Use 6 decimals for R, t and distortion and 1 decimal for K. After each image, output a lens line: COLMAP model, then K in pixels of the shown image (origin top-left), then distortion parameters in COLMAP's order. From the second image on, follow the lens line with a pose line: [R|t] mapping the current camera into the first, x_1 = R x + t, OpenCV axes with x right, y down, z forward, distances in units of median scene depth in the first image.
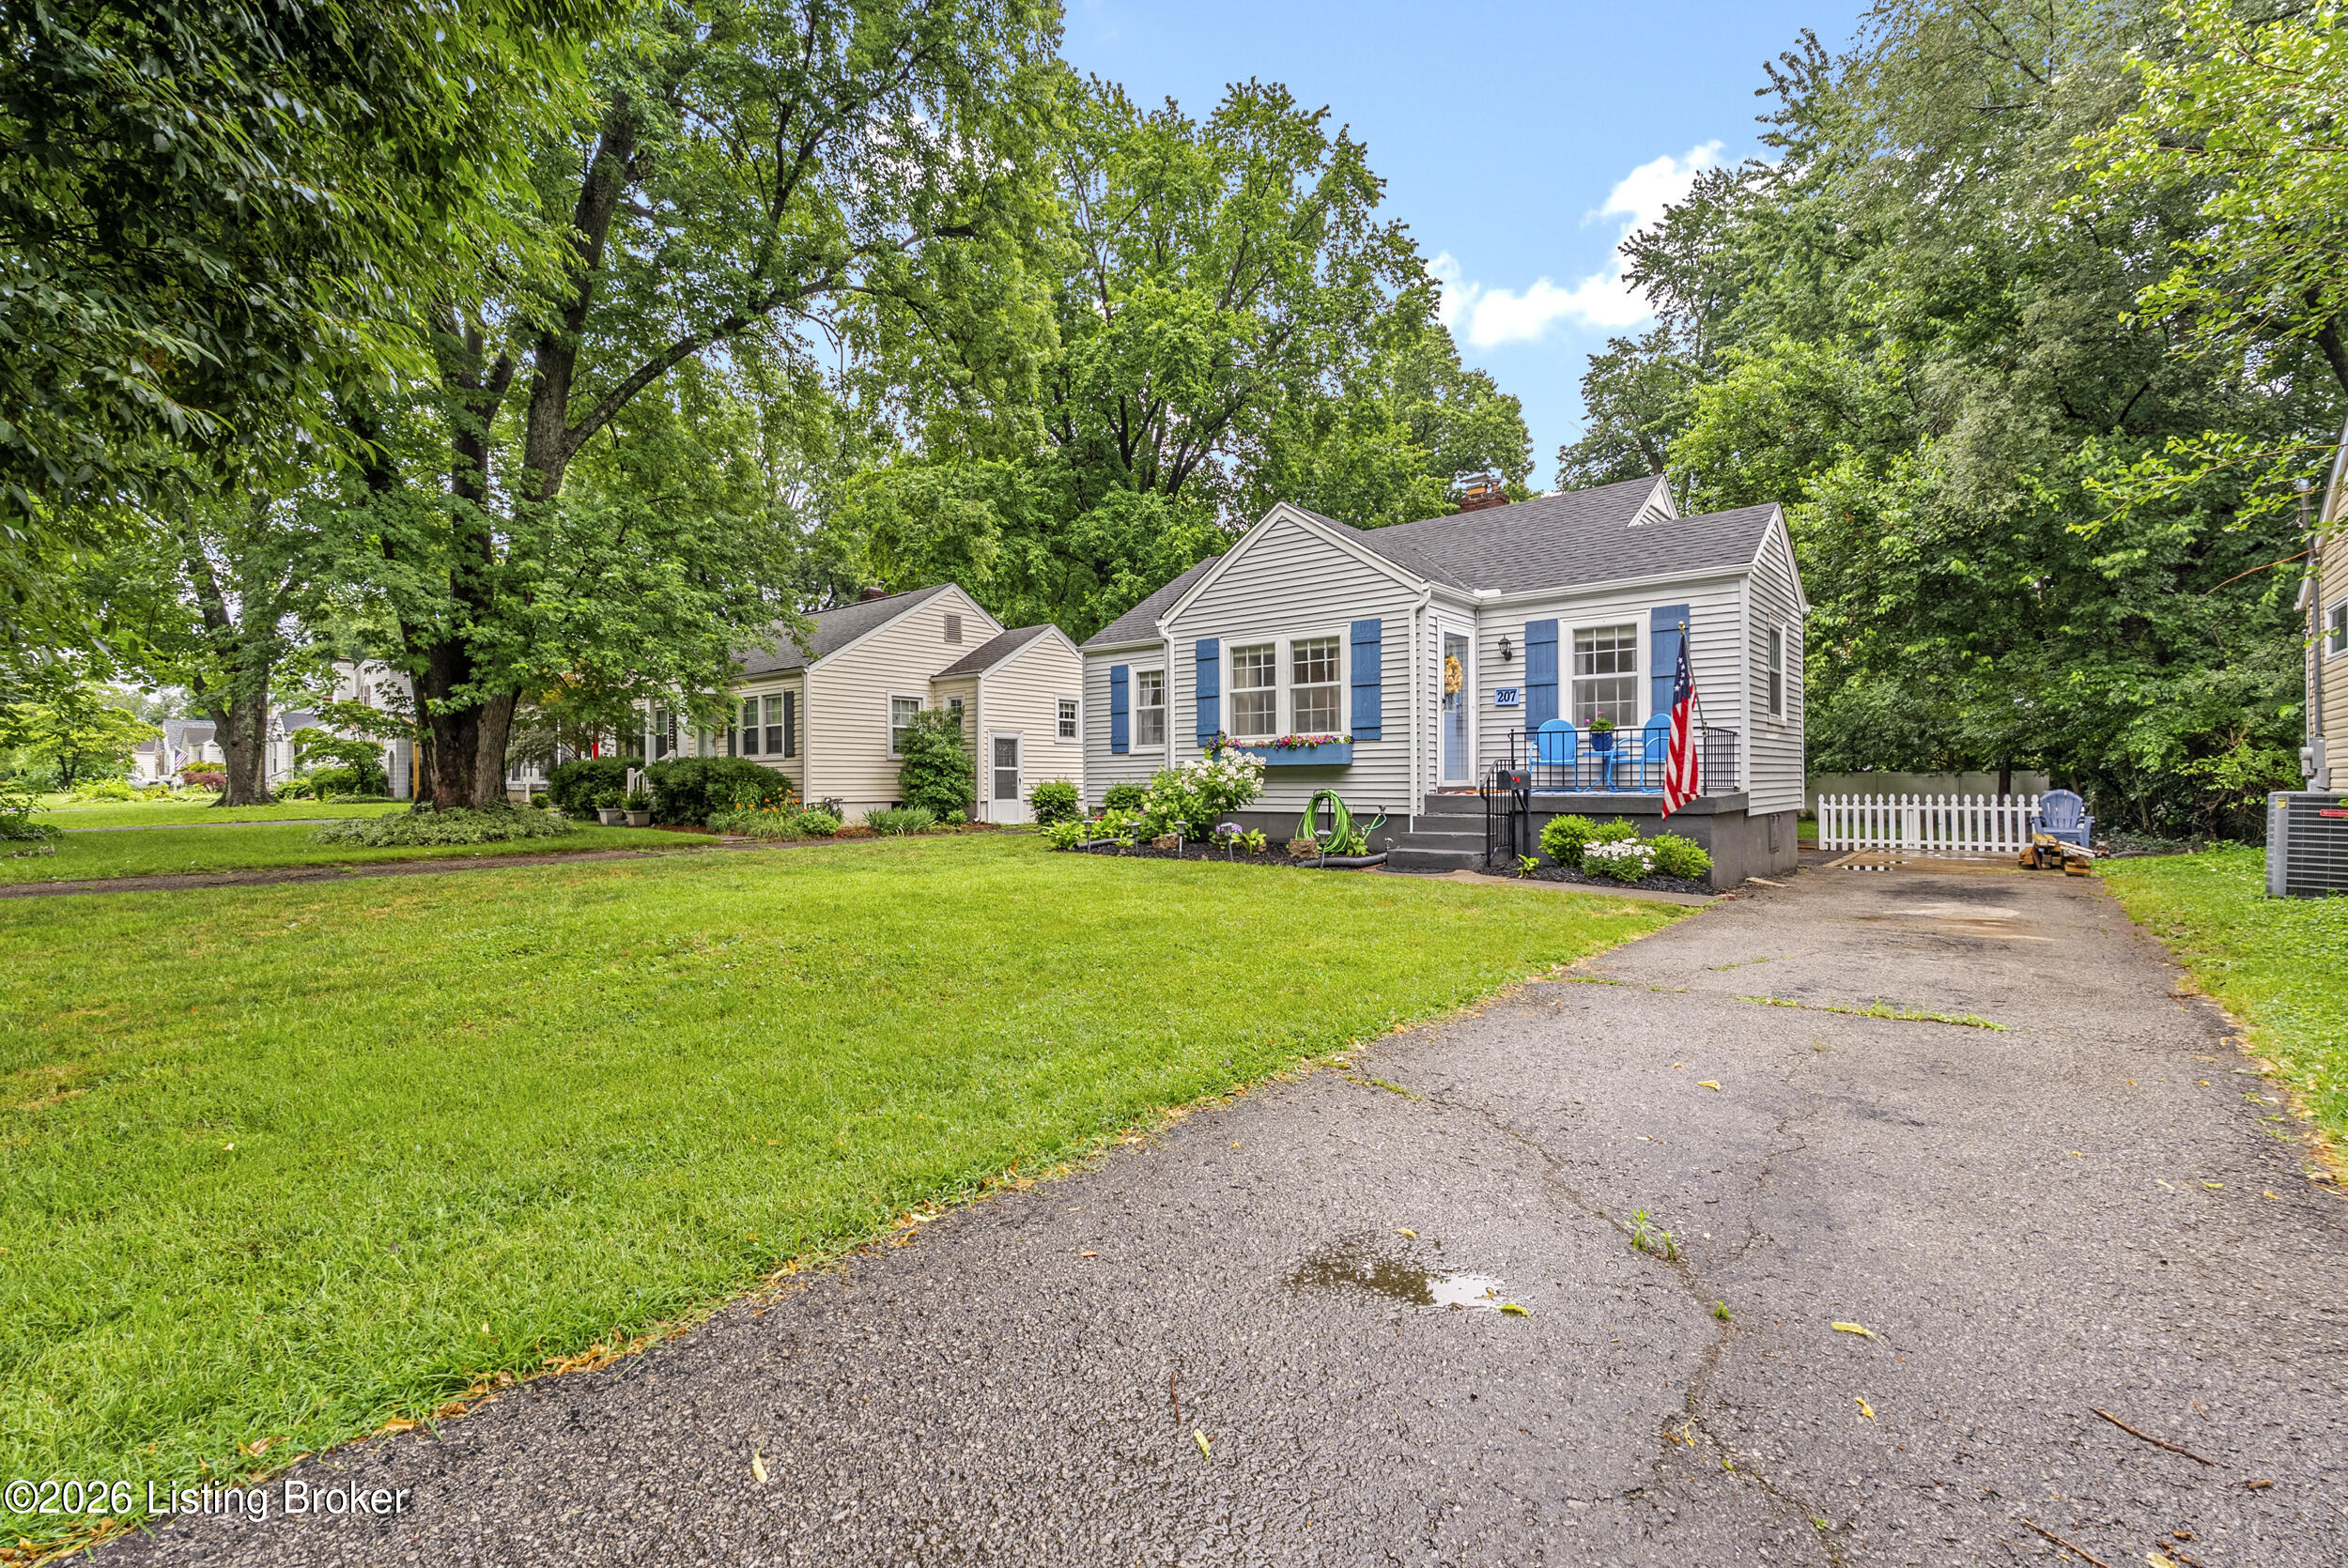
lens RADIAL K [[1095.1, 0, 1147.7], [0, 1095.1, 782.8], [0, 0, 1]] dist [-0.013943, 0.000107]
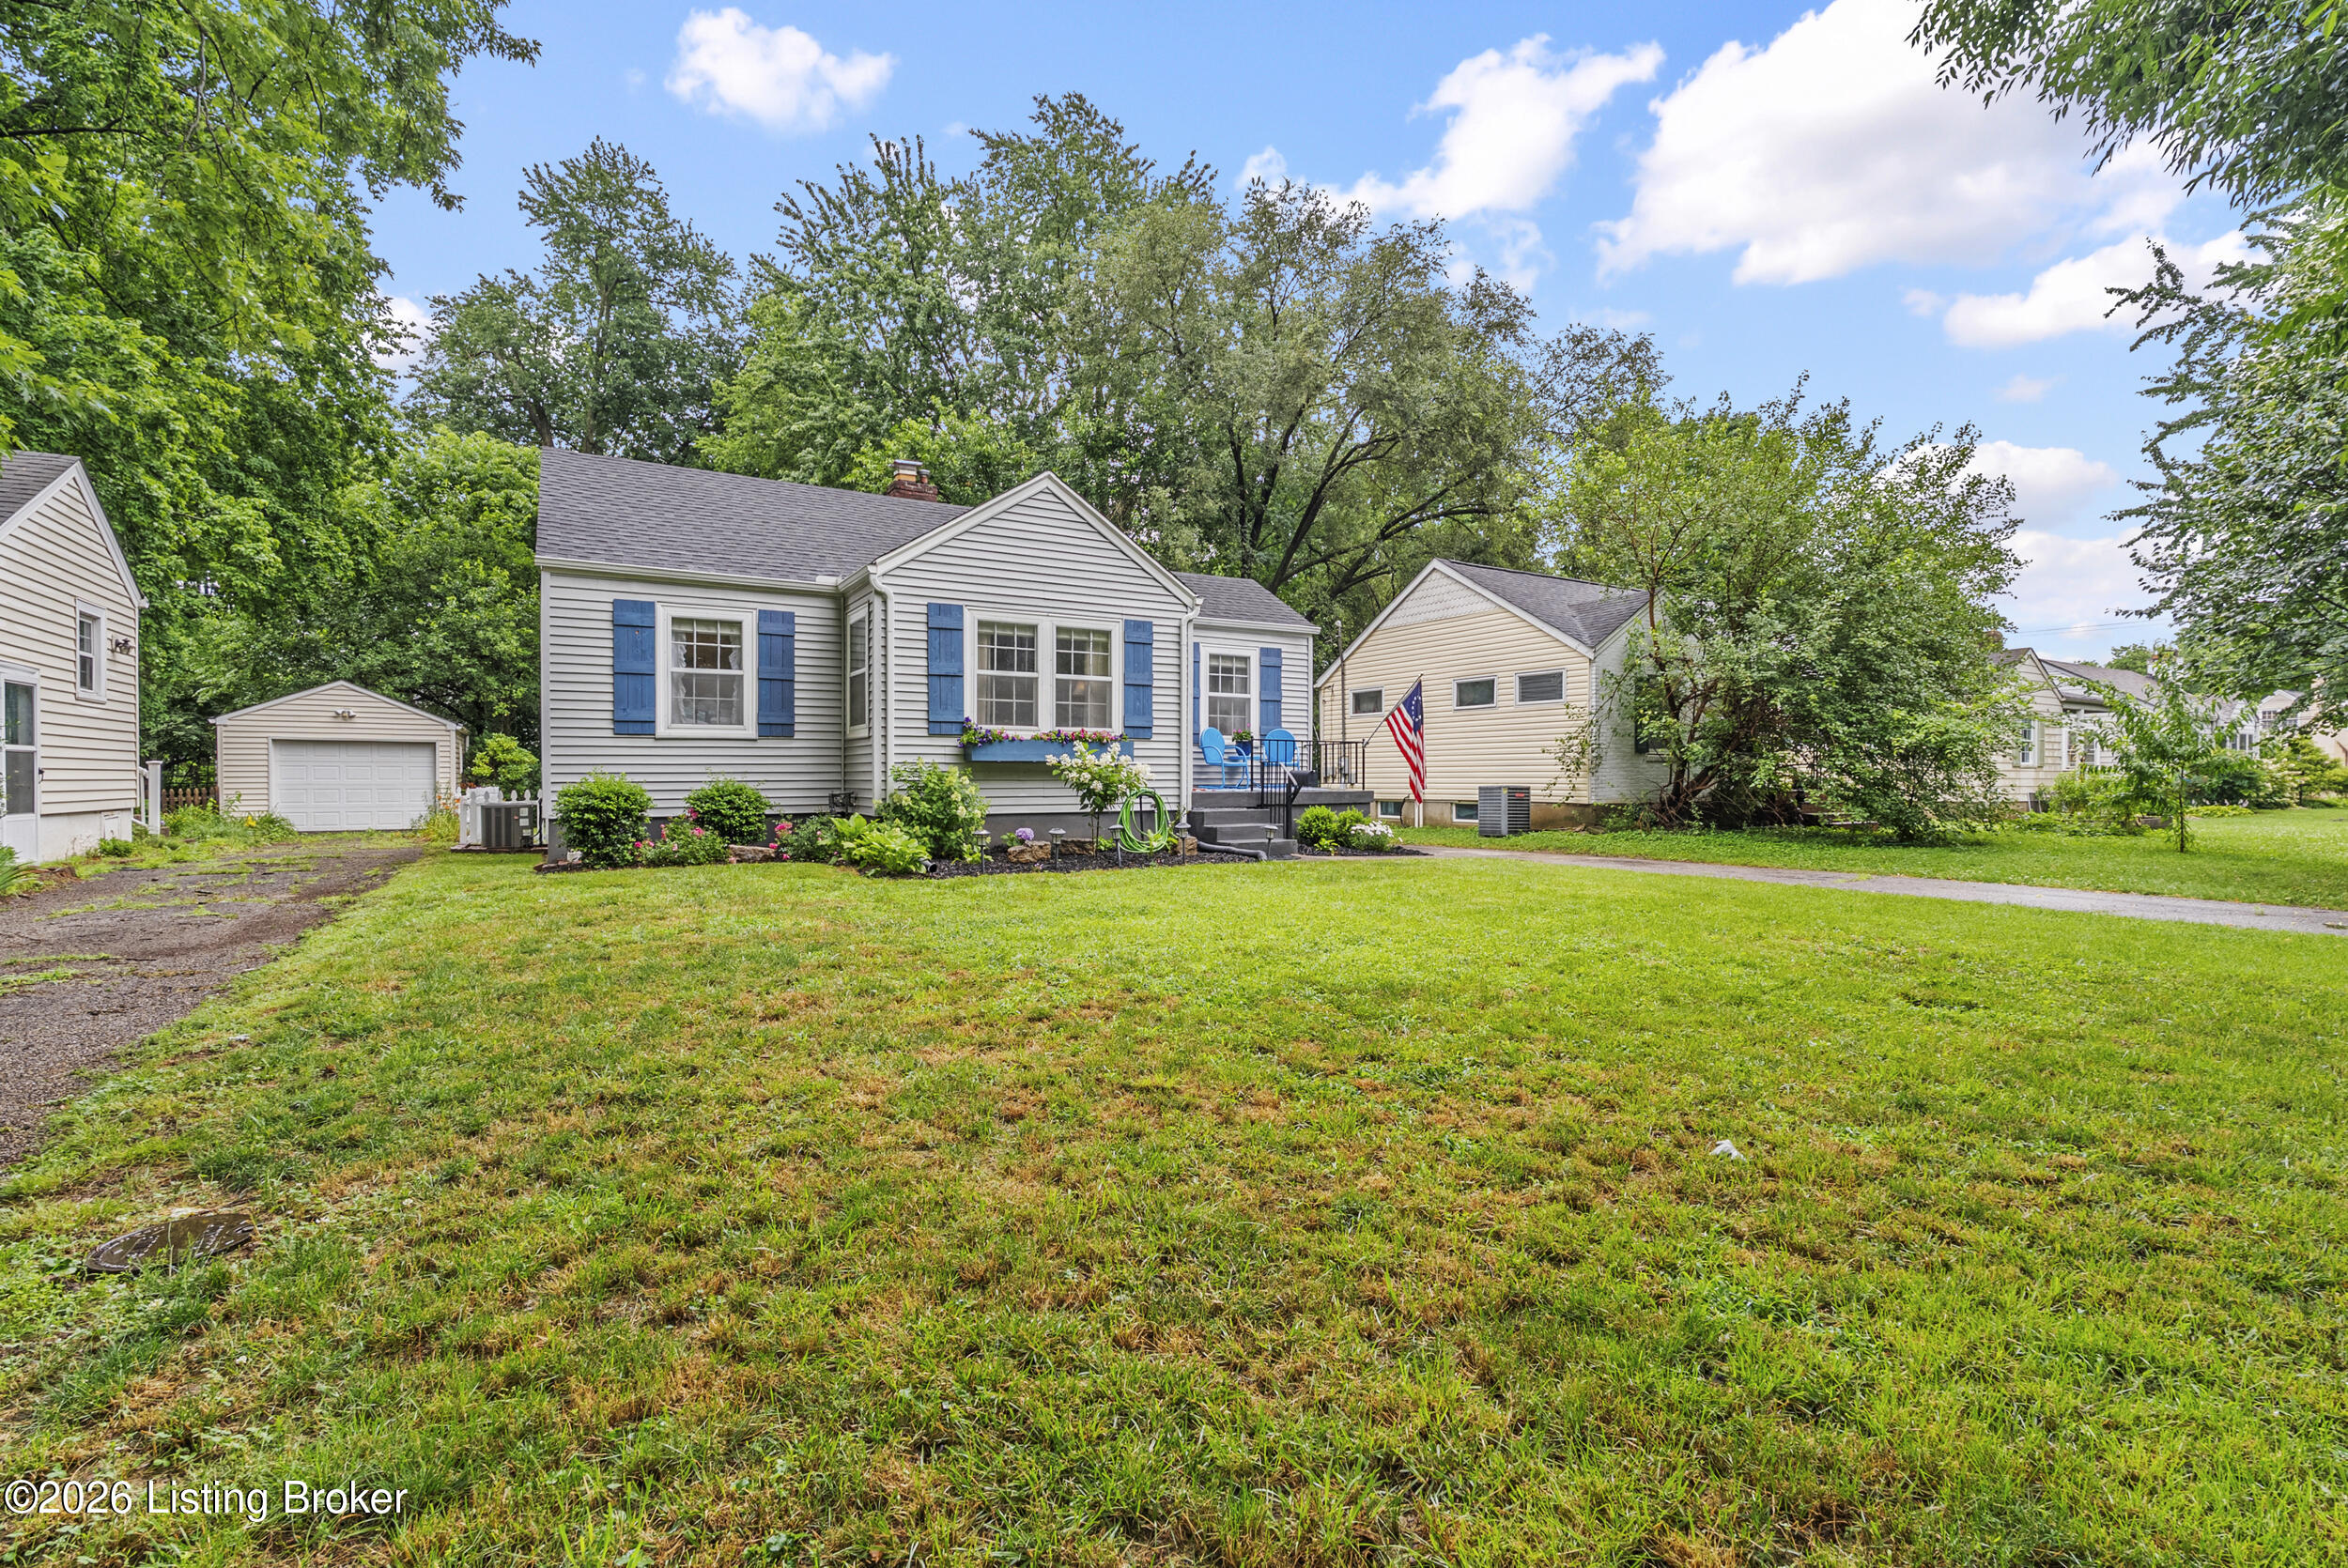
lens RADIAL K [[1039.4, 0, 1177.5], [0, 1039.4, 785.8], [0, 0, 1]] dist [-0.010482, 0.000305]
pose [[0.307844, -0.003547, 0.951430, -0.691258], [-0.002843, 0.999985, 0.004648, 0.000047], [-0.951433, -0.004136, 0.307829, 0.653347]]
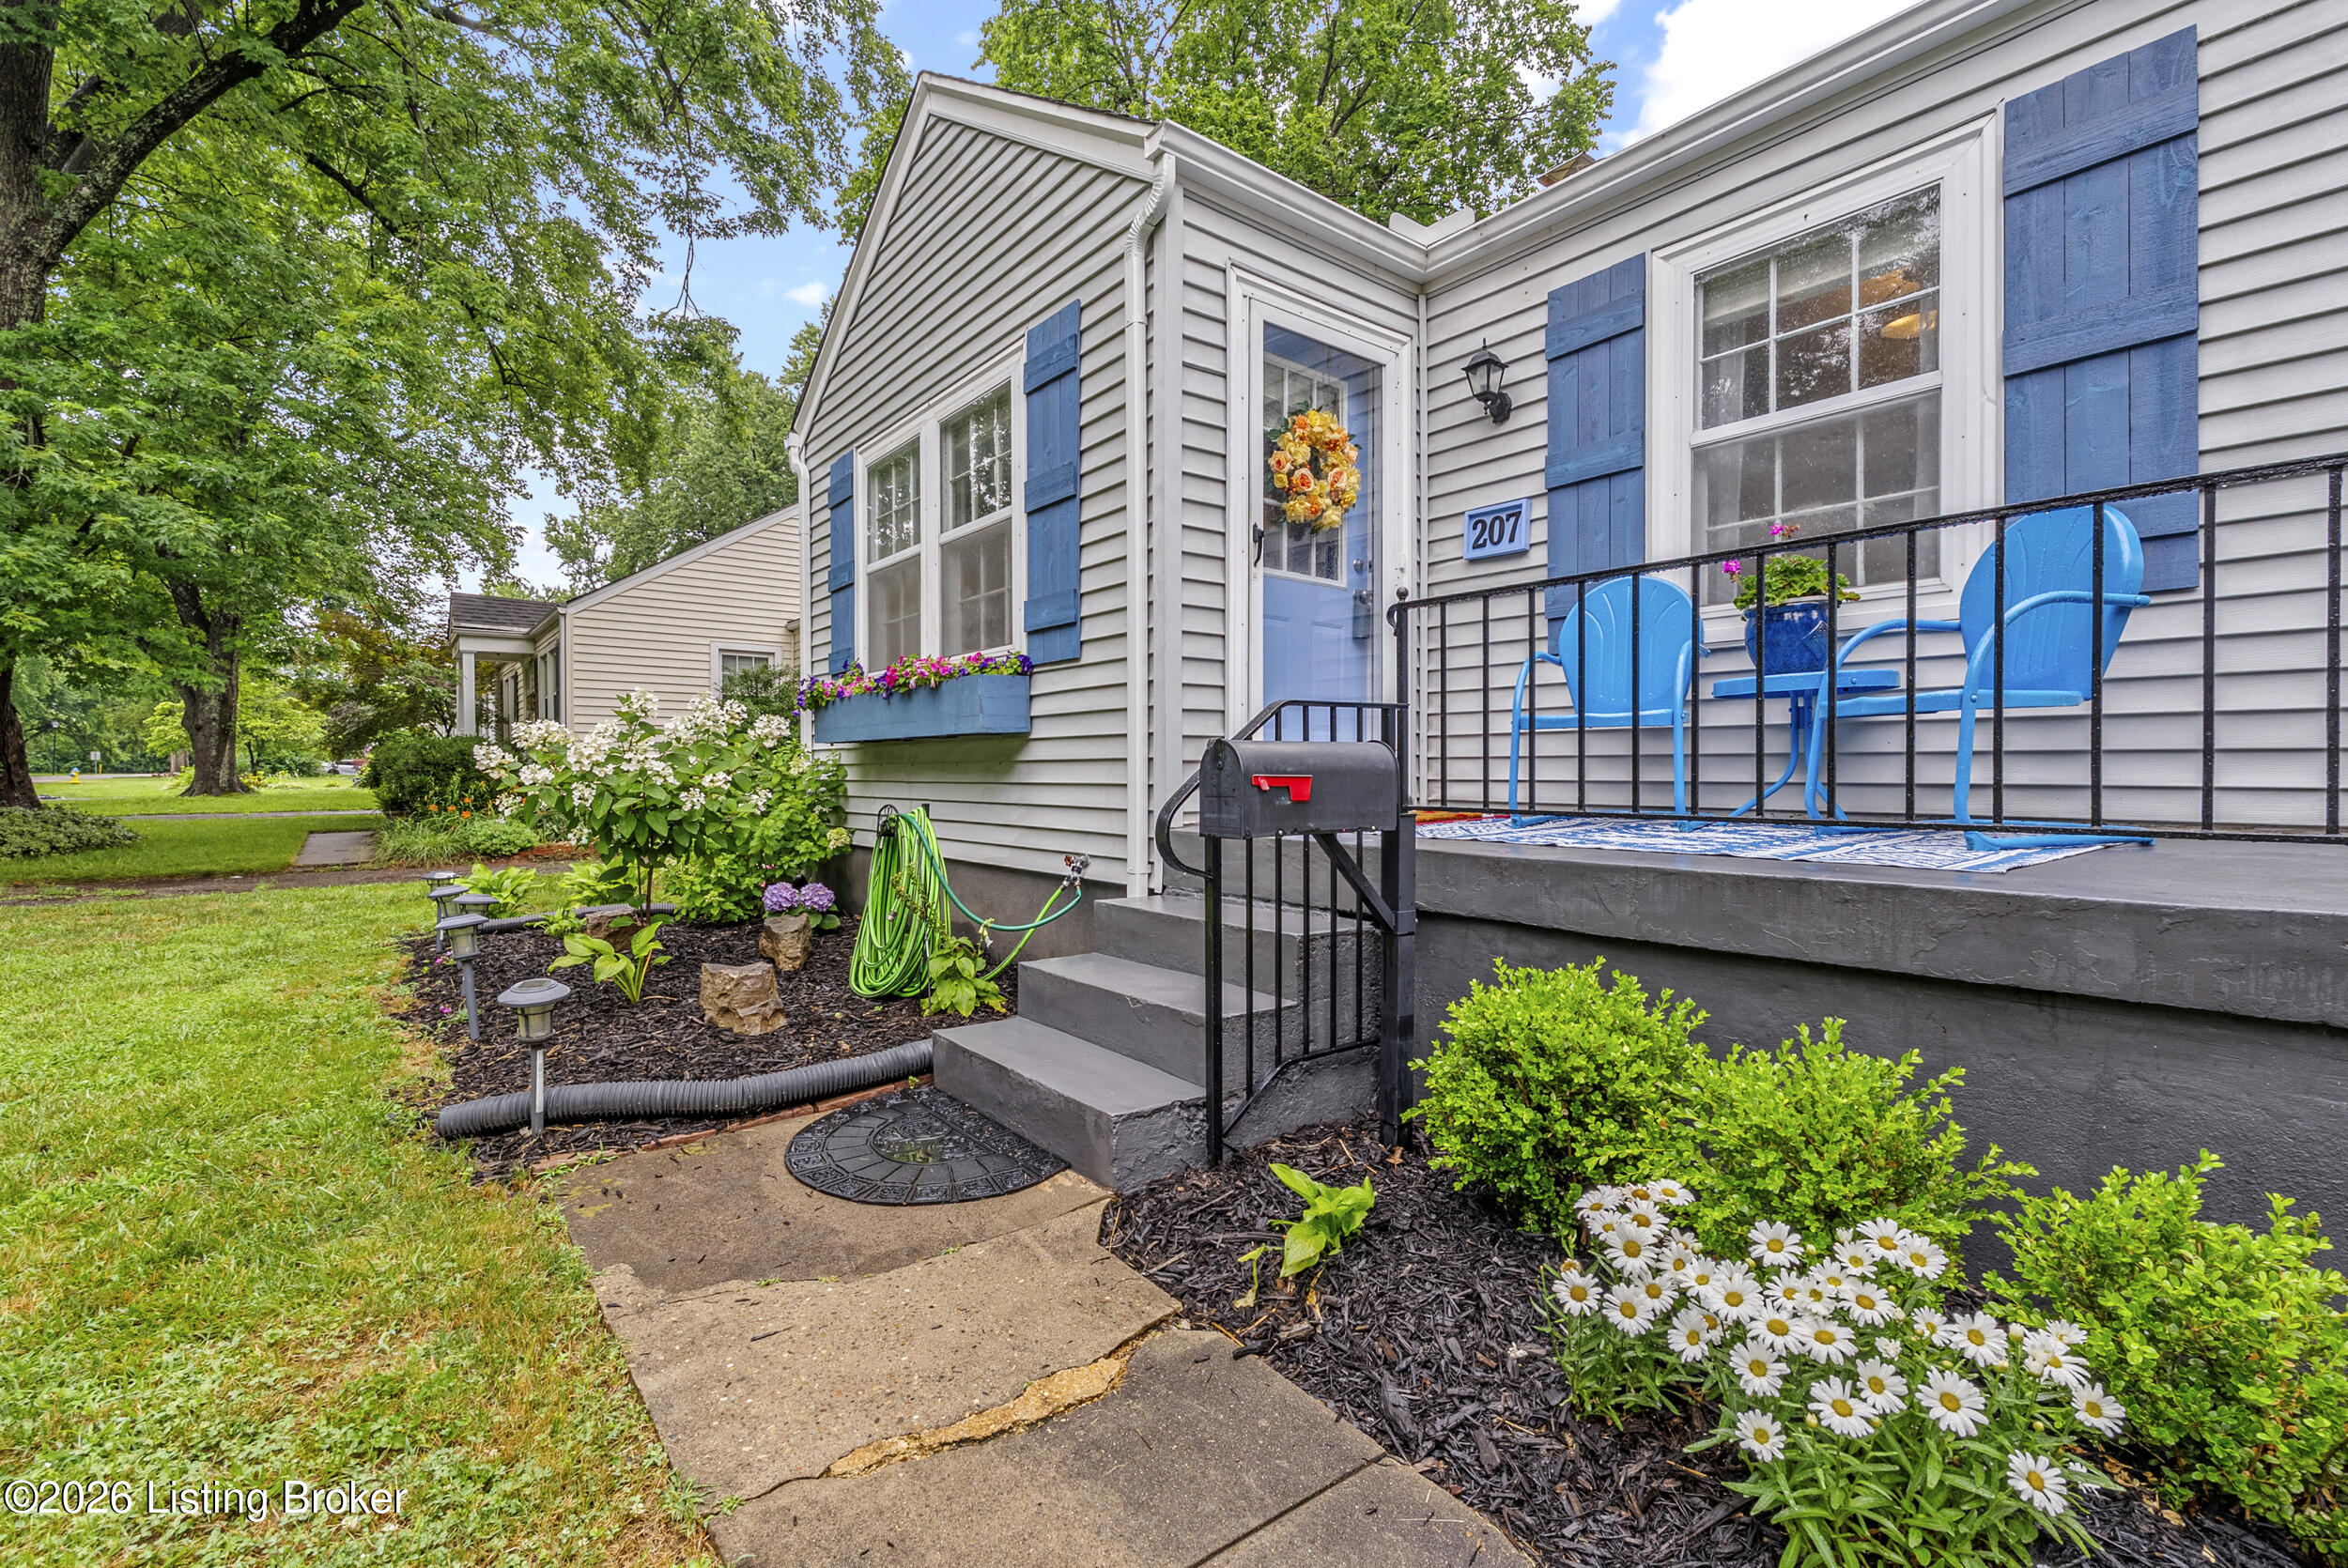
lens RADIAL K [[1039.4, 0, 1177.5], [0, 1039.4, 785.8], [0, 0, 1]] dist [-0.010482, 0.000305]
pose [[0.980523, 0.006248, -0.196307, 0.295723], [-0.003452, 0.999888, 0.014579, -0.004985], [0.196376, -0.013618, 0.980434, 0.669041]]
